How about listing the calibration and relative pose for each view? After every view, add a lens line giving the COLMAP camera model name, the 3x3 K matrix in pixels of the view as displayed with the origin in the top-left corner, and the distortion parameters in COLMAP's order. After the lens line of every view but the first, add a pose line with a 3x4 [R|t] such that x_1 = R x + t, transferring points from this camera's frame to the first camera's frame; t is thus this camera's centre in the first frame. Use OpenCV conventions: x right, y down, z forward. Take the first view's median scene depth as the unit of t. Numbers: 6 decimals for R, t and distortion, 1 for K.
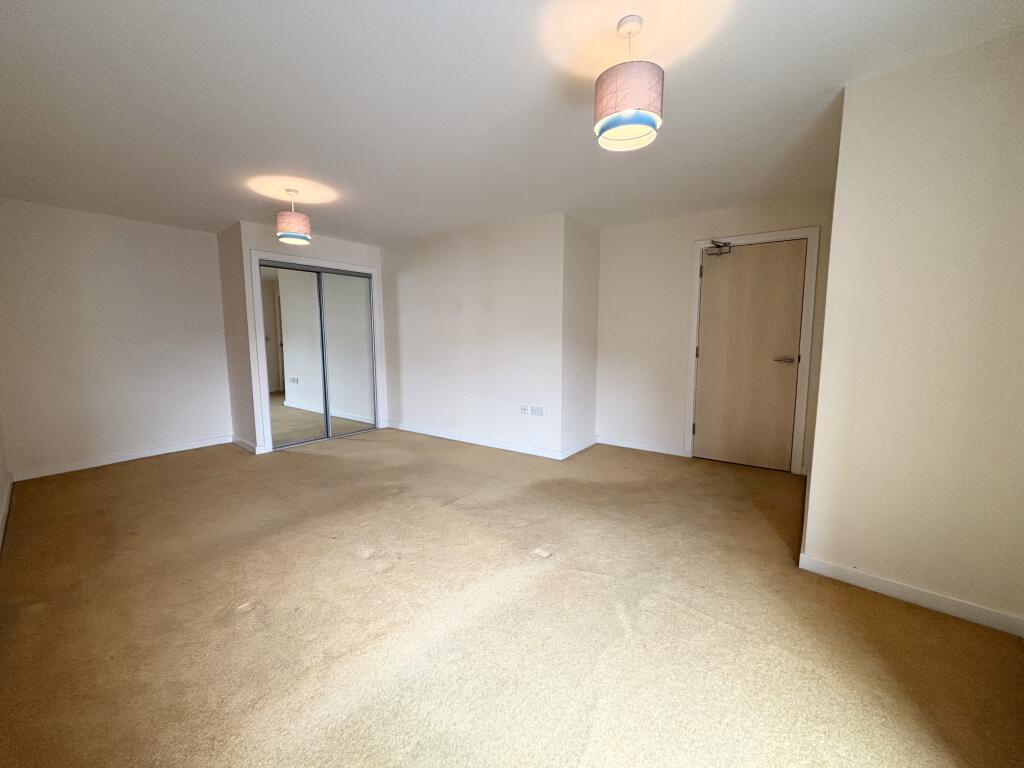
lens RADIAL K [[410.1, 0, 506.6], [0, 410.1, 384.5], [0, 0, 1]] dist [0.000025, -0.000084]
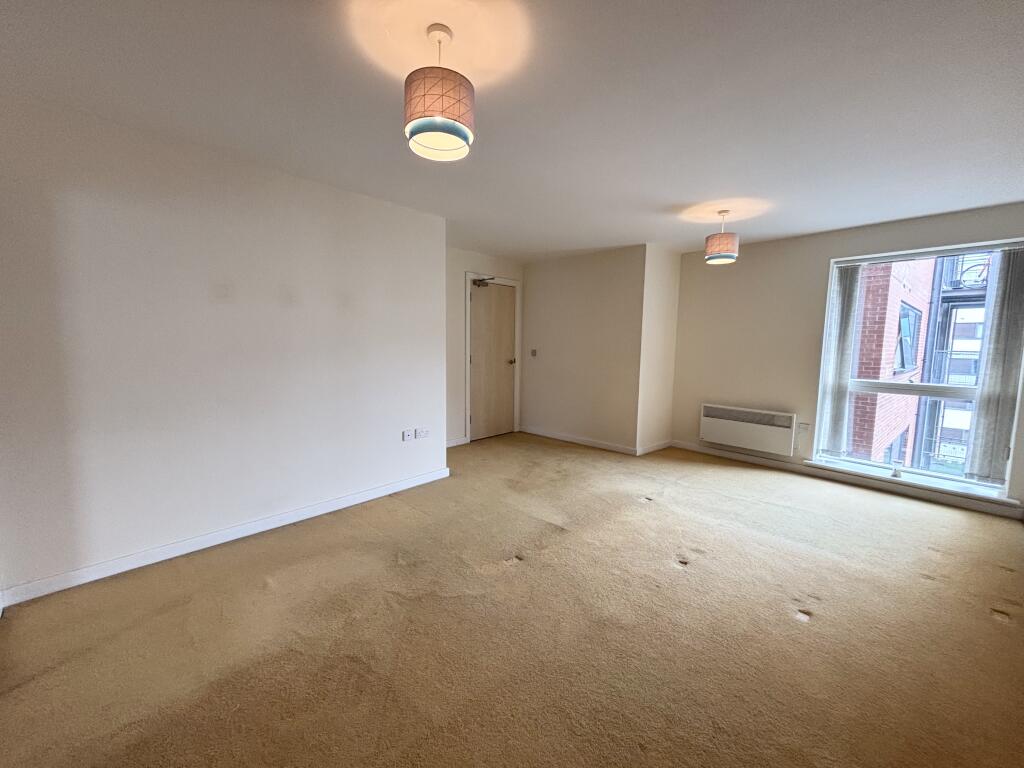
lens RADIAL K [[410.1, 0, 506.6], [0, 410.1, 384.5], [0, 0, 1]] dist [0.000025, -0.000084]
pose [[0.113263, -0.094788, 0.989033, -0.852572], [0.099801, 0.991490, 0.083595, -0.103058], [-0.988540, 0.089238, 0.121759, 0.796130]]
